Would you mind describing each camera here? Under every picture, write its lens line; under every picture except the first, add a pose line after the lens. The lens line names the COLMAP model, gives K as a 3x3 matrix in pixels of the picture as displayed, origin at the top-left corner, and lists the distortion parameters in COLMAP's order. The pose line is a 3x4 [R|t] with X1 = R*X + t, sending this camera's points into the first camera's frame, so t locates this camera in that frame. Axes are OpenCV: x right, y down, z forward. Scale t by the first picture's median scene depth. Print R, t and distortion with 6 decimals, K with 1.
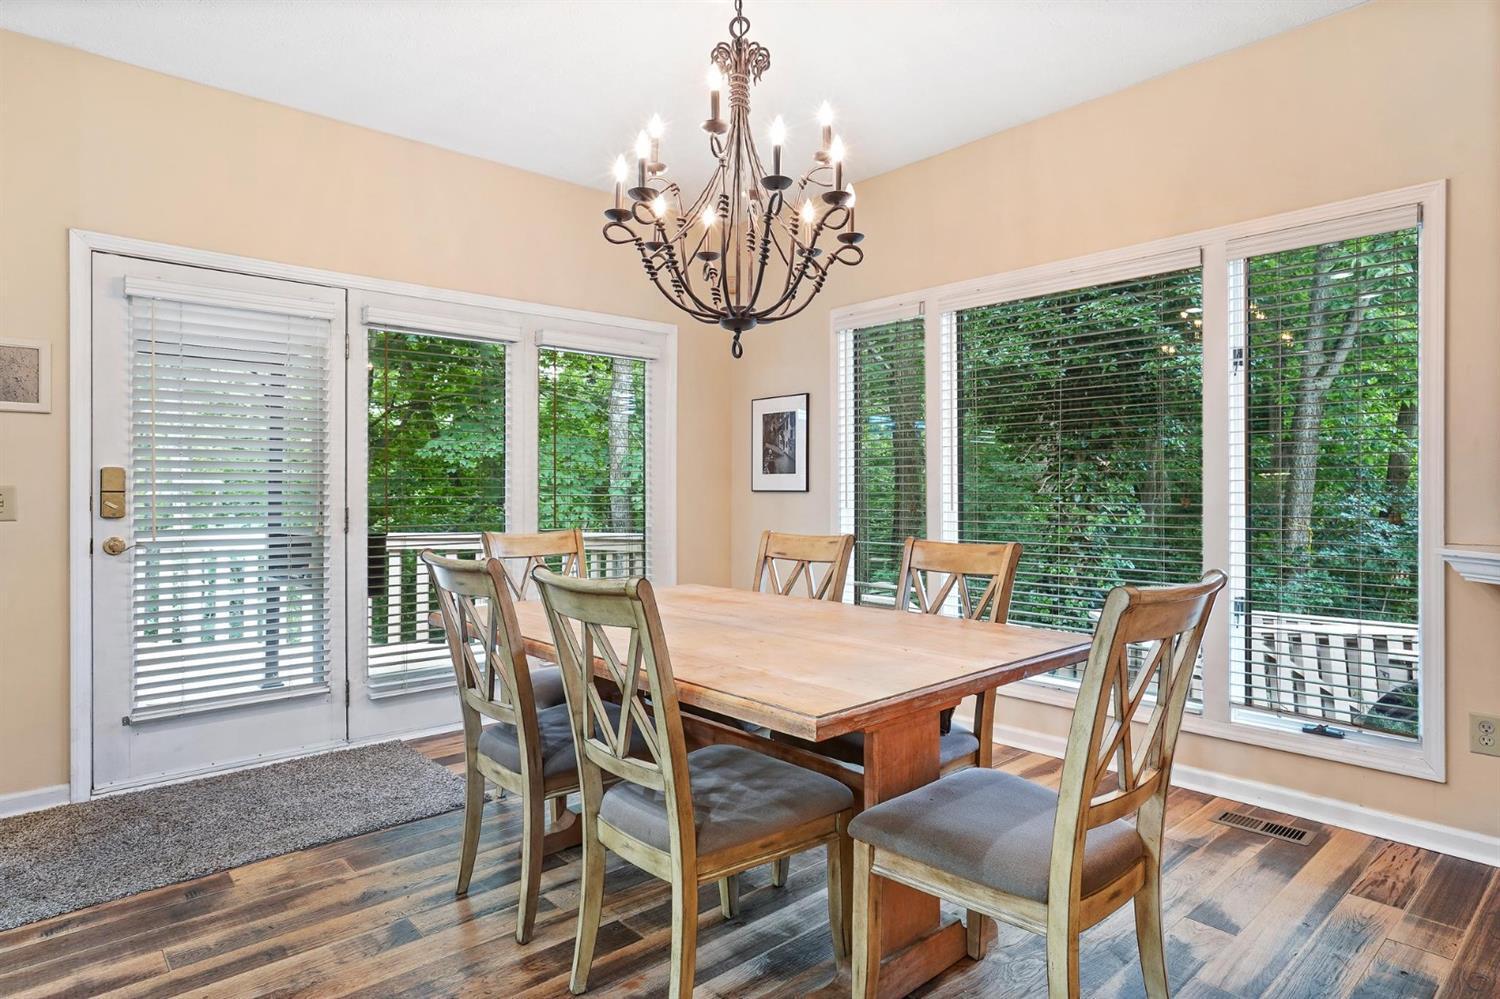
lens RADIAL K [[846.6, 0, 750.0], [0, 846.6, 499.5], [0, 0, 1]] dist [-0.004384, -0.001232]
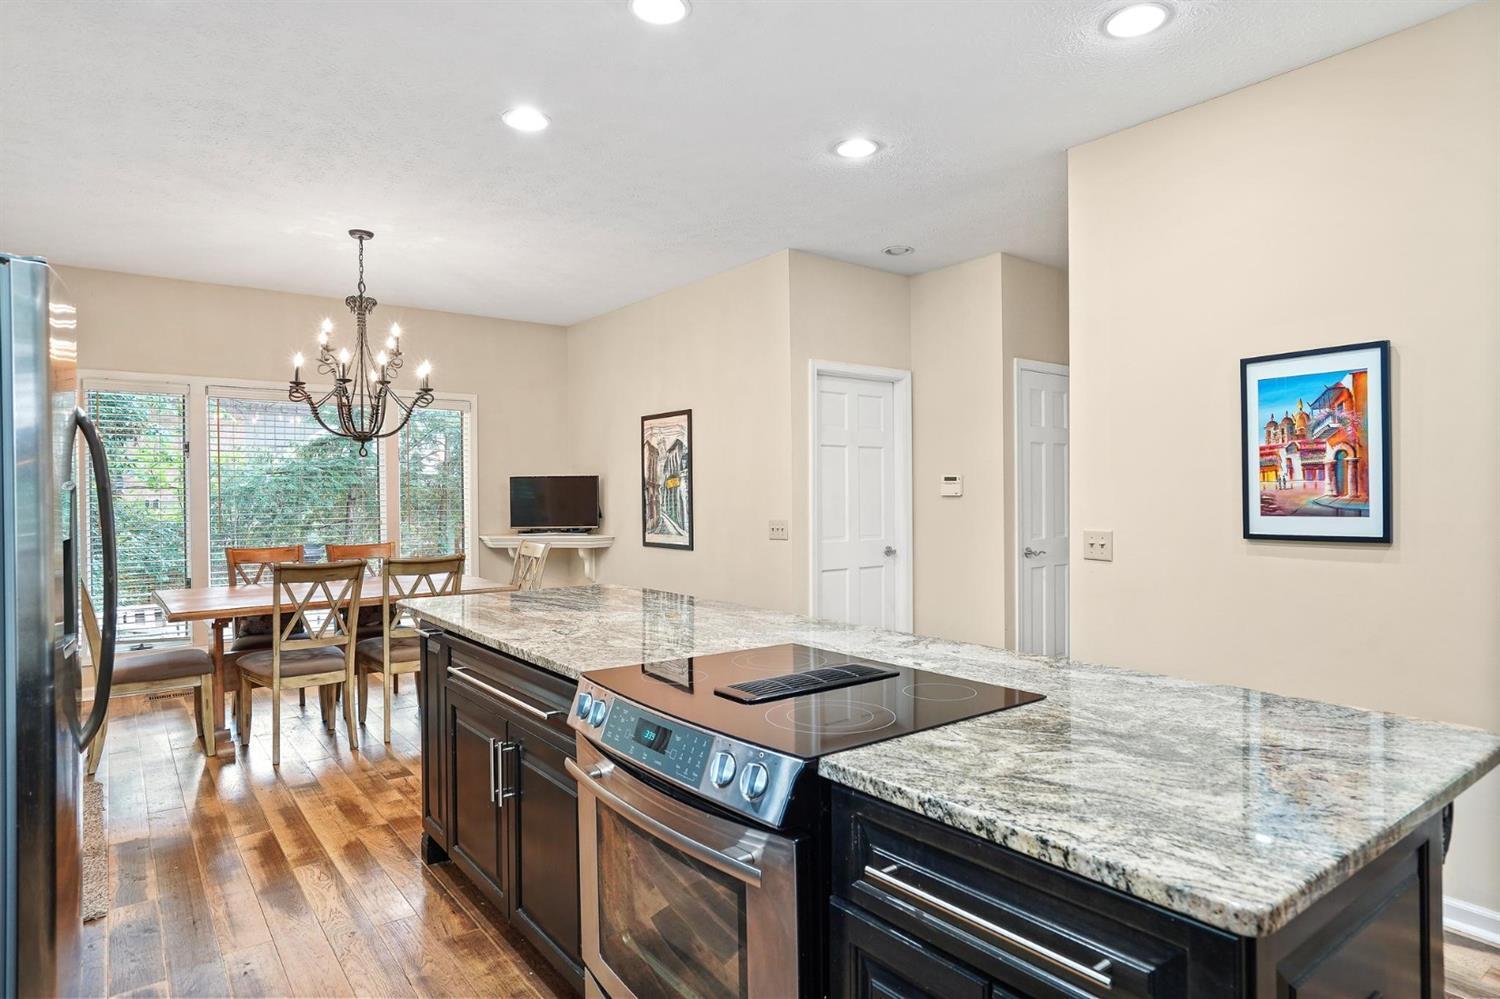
lens RADIAL K [[839.6, 0, 750.0], [0, 839.6, 499.5], [0, 0, 1]] dist [0.030240, 0.000254]
pose [[0.084469, 0.007779, 0.996396, -2.026778], [0.007313, 0.999938, -0.008427, -0.051959], [-0.996399, 0.007998, 0.084407, -0.054204]]
